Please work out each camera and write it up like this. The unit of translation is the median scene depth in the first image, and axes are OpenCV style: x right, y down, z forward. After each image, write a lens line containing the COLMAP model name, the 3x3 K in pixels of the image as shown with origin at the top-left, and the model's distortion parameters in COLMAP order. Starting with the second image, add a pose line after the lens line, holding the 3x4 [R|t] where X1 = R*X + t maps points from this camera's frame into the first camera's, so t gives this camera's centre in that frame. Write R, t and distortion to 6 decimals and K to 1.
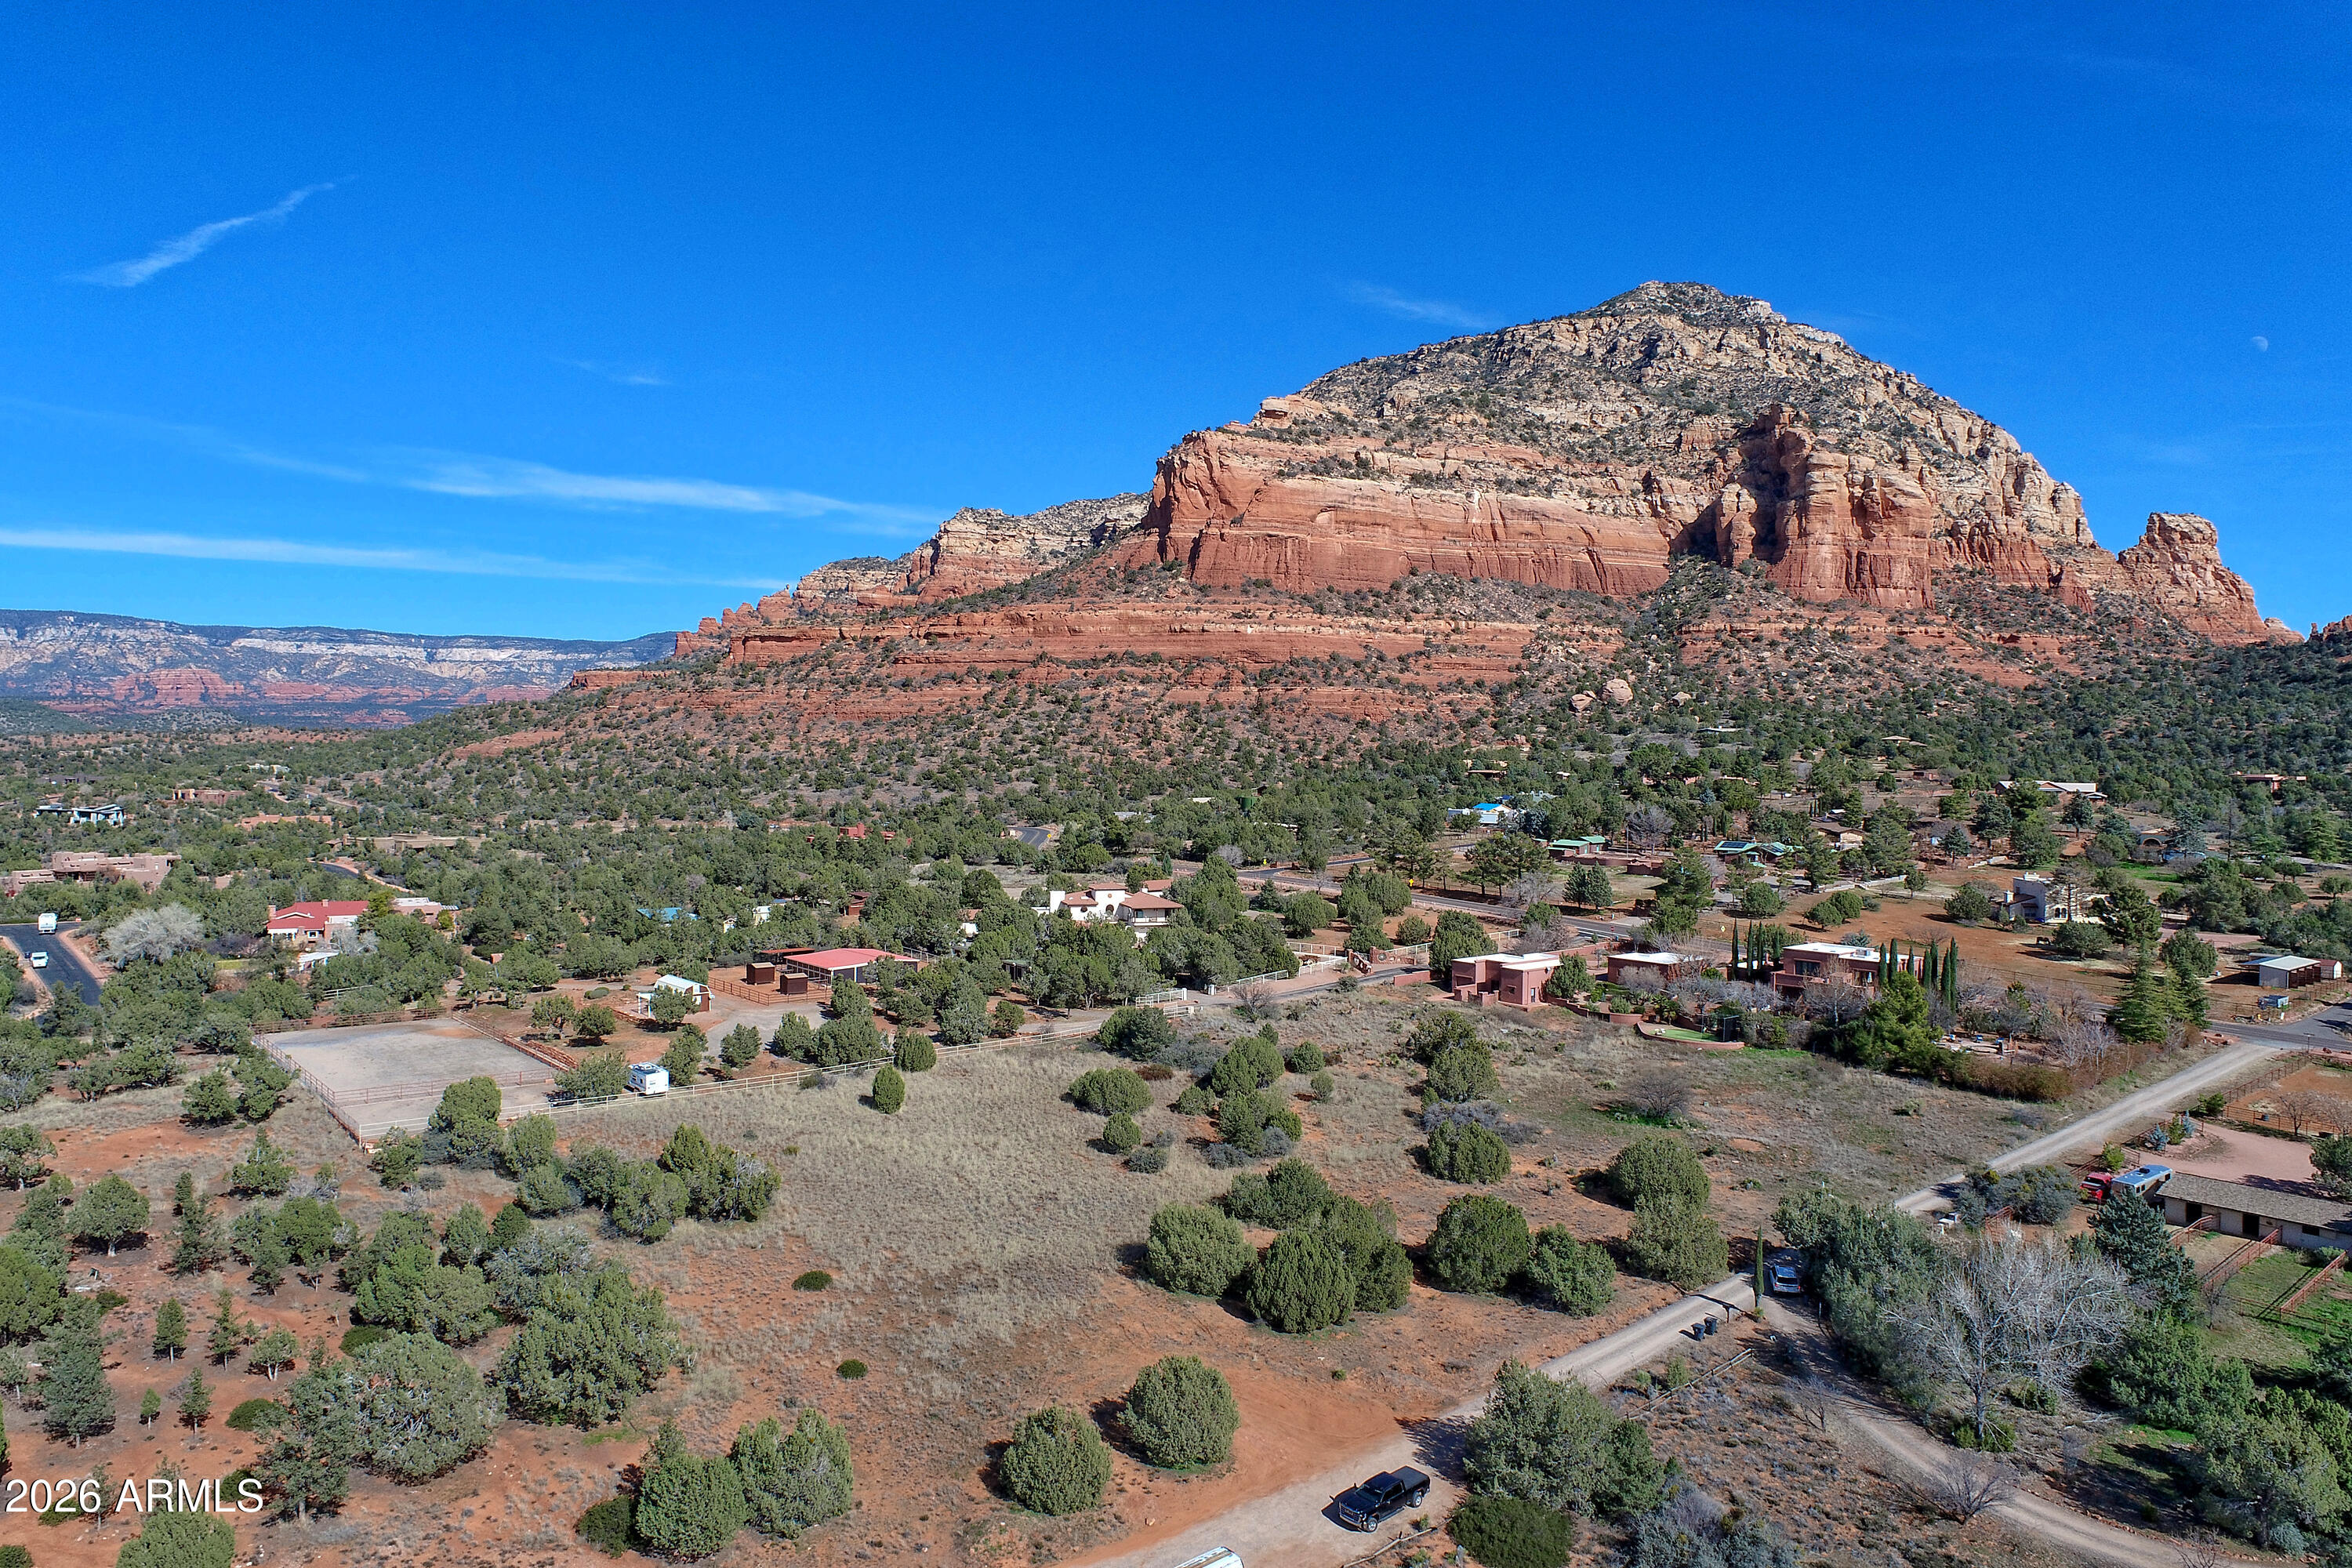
lens RADIAL K [[1600.4, 0, 1184.3], [0, 1600.4, 791.7], [0, 0, 1]] dist [-0.012870, 0.009679]
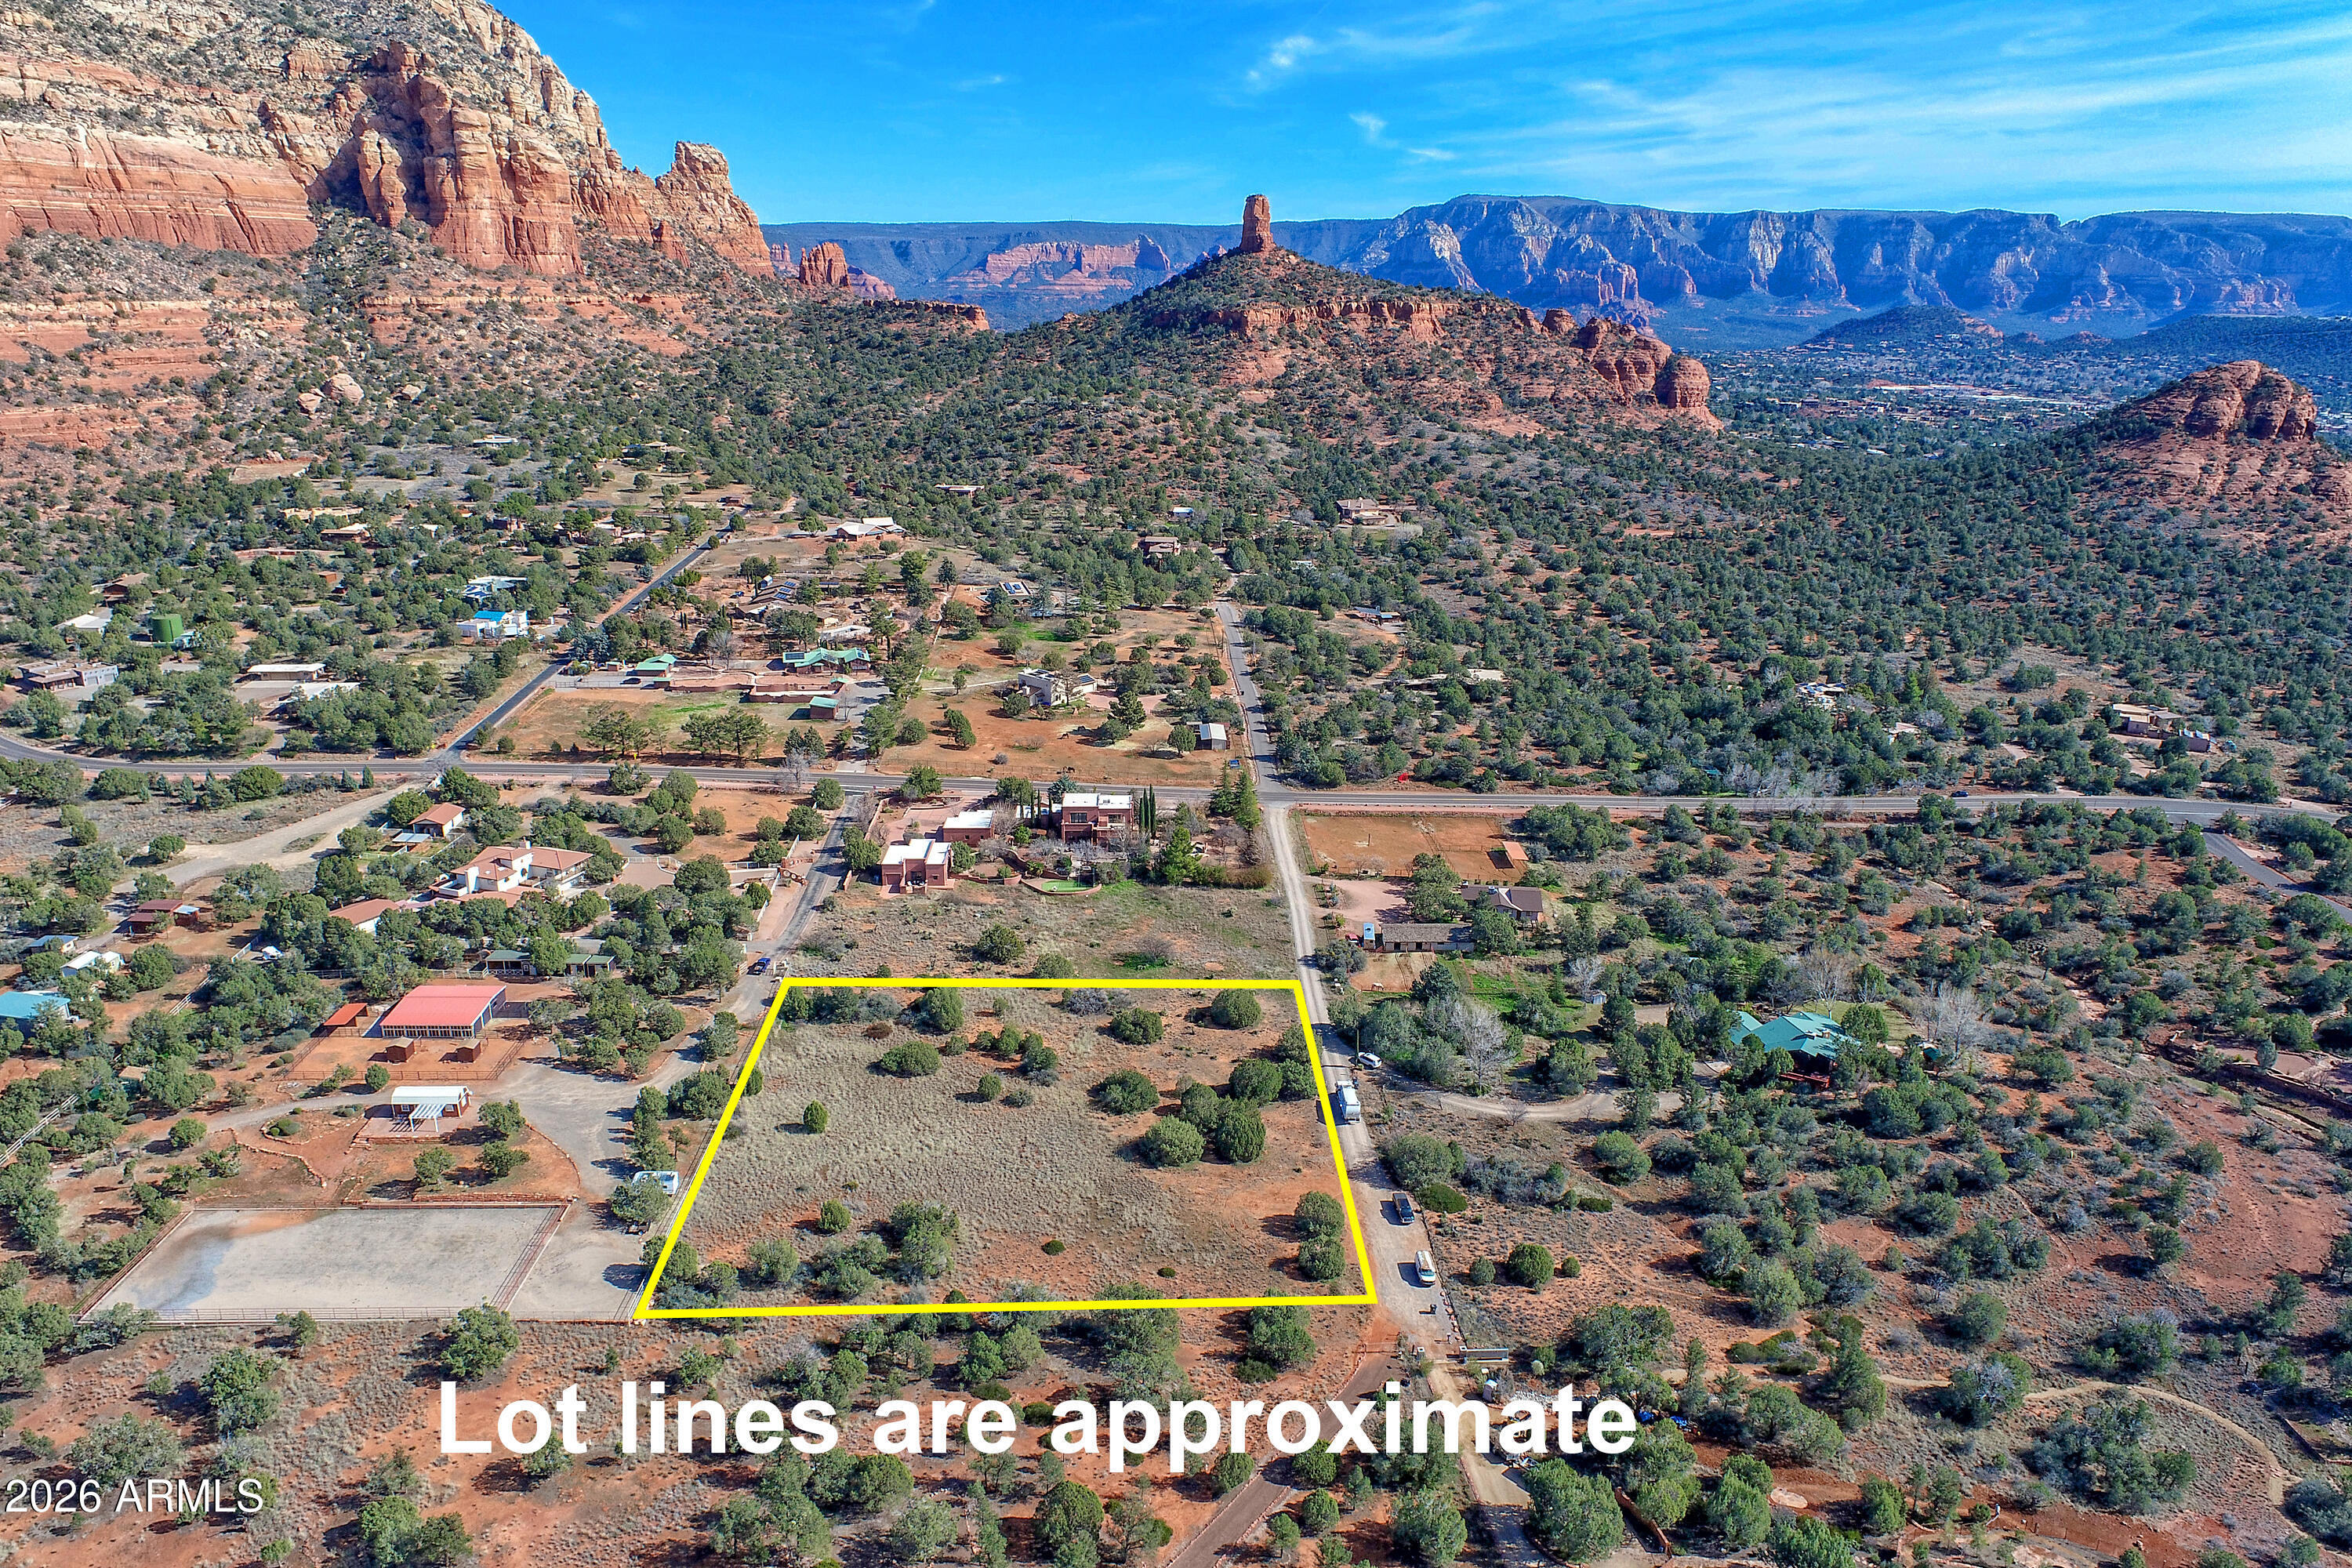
lens RADIAL K [[1600.4, 0, 1184.3], [0, 1600.4, 791.7], [0, 0, 1]] dist [-0.012870, 0.009679]
pose [[0.613498, -0.239217, 0.752592, -0.174868], [0.015694, 0.956520, 0.291244, -0.088201], [-0.789540, -0.166867, 0.590577, -0.010629]]
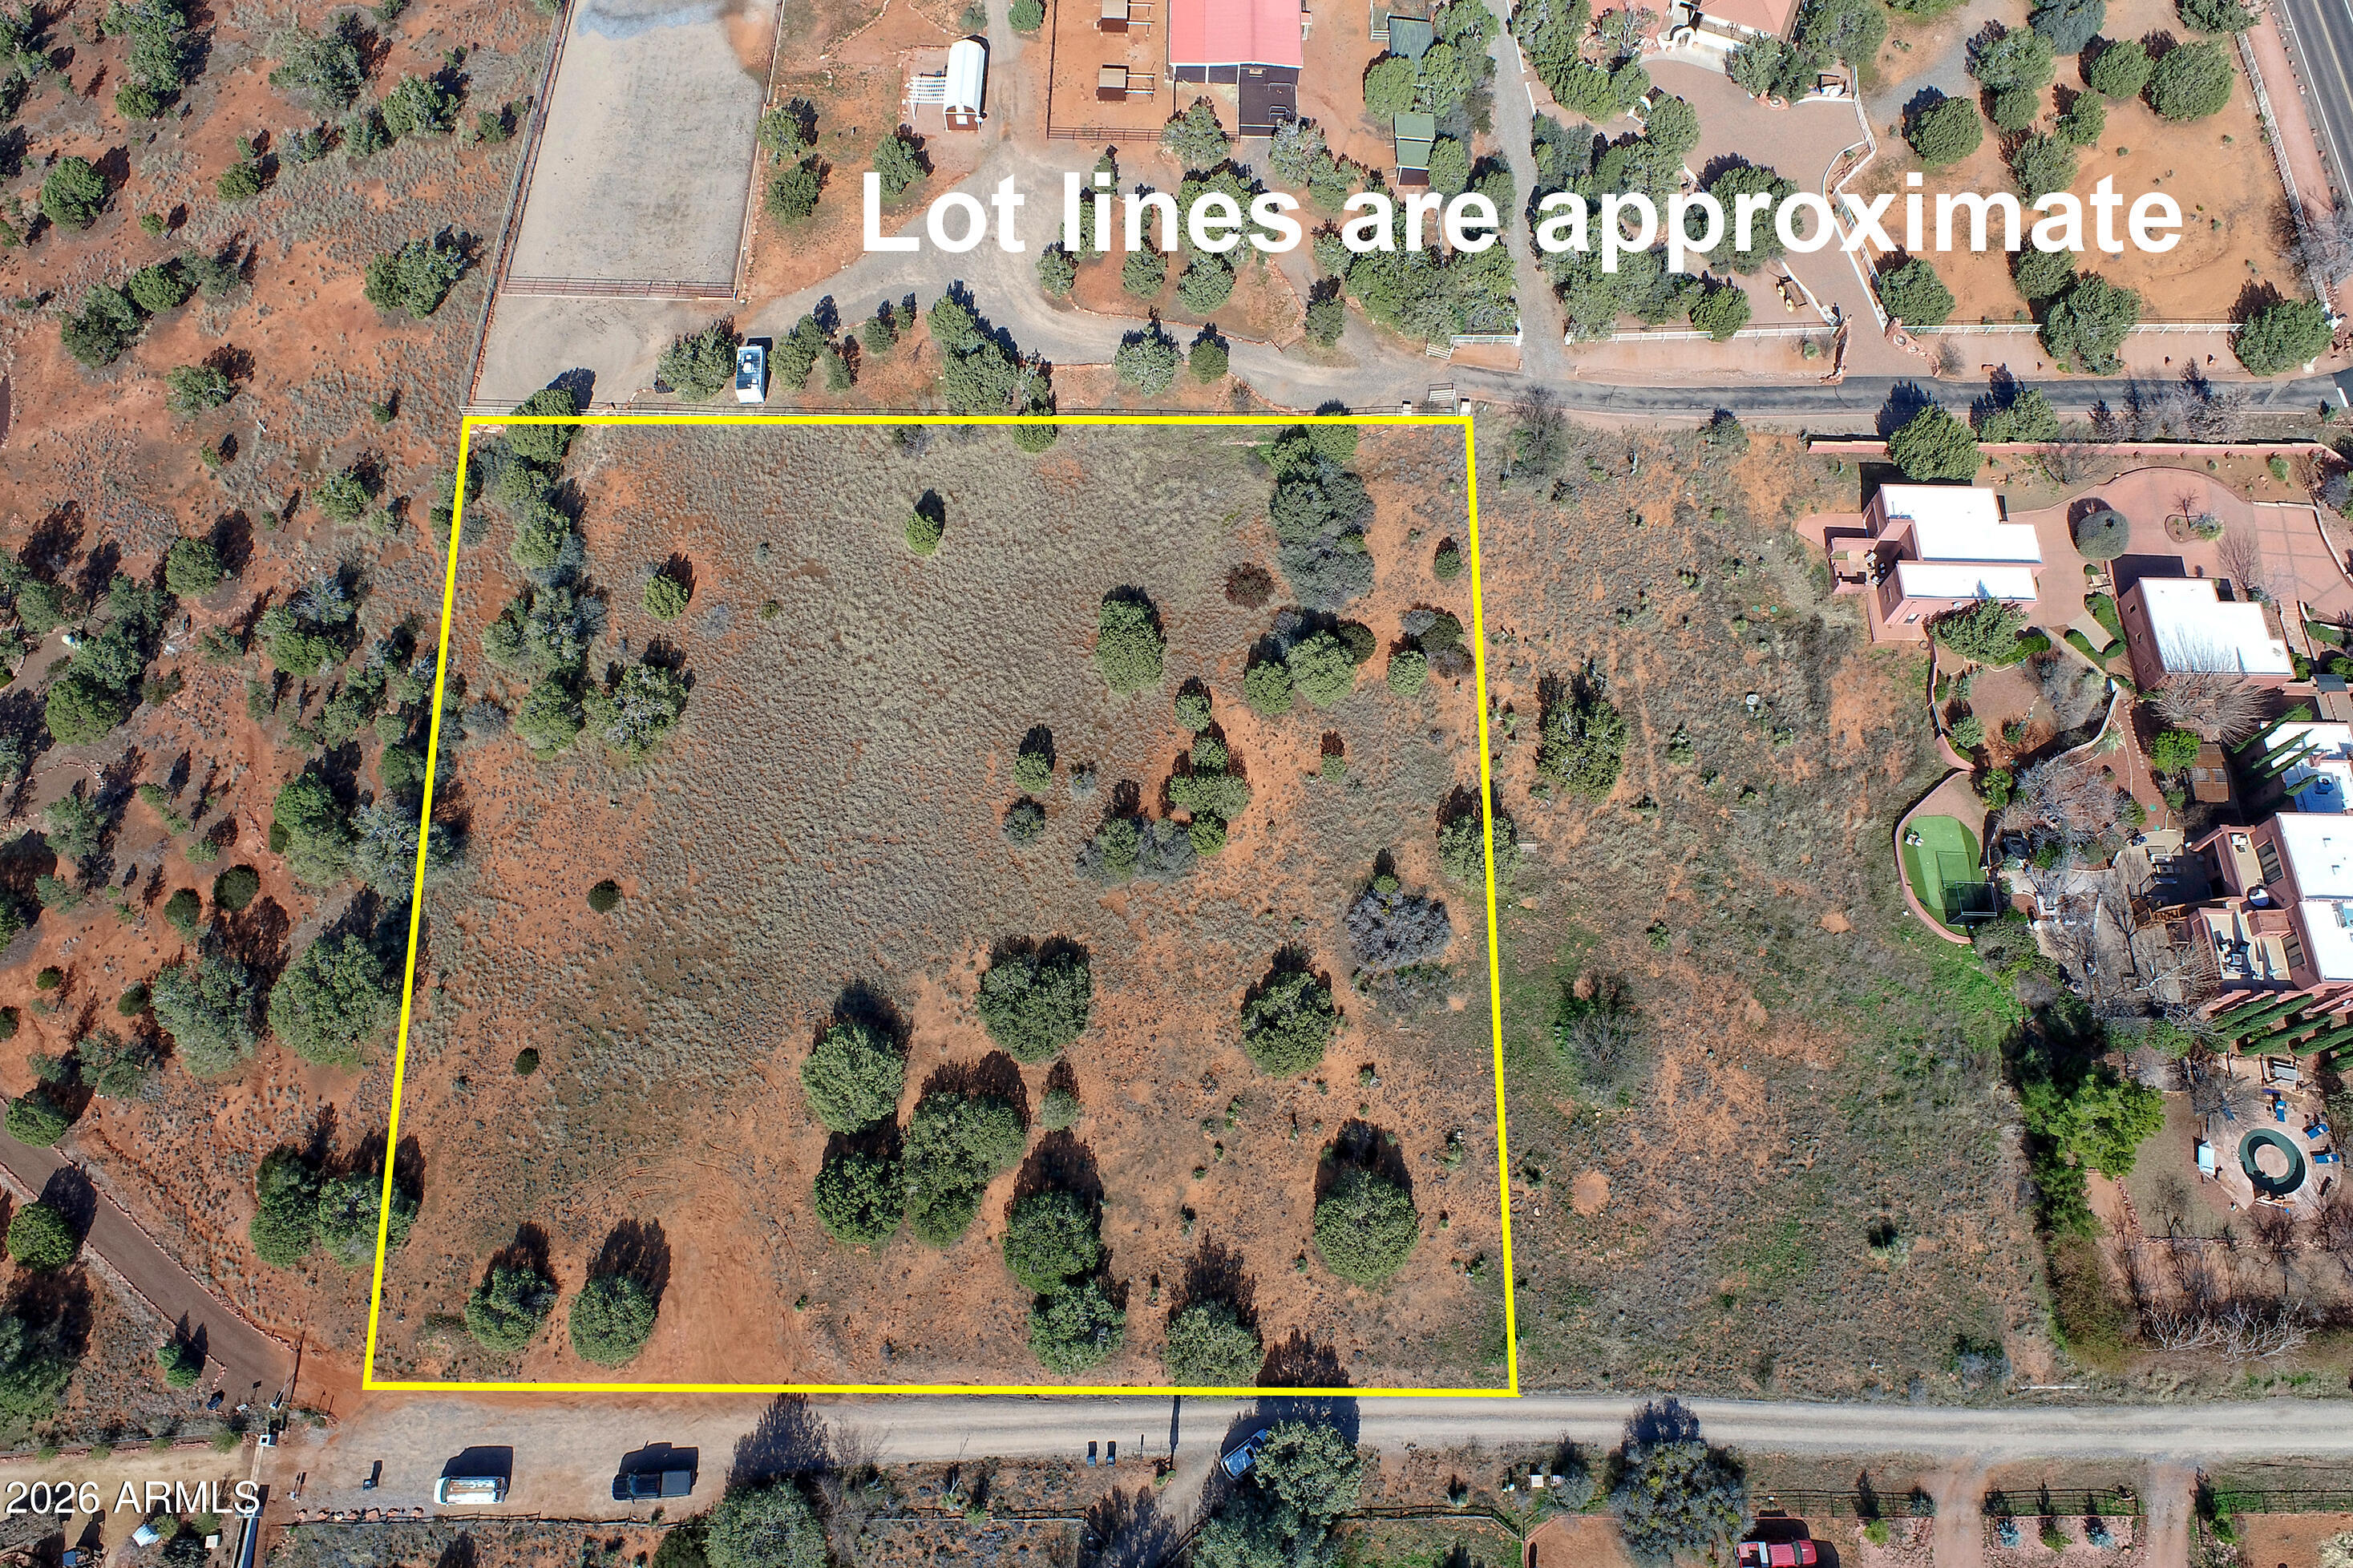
lens RADIAL K [[1601.0, 0, 1184.8], [0, 1601.0, 791.7], [0, 0, 1]] dist [-0.012870, 0.009679]
pose [[0.765099, 0.592002, -0.253290, 0.044536], [-0.034255, 0.430226, 0.902071, -0.102582], [0.643000, -0.681498, 0.349445, 0.114566]]
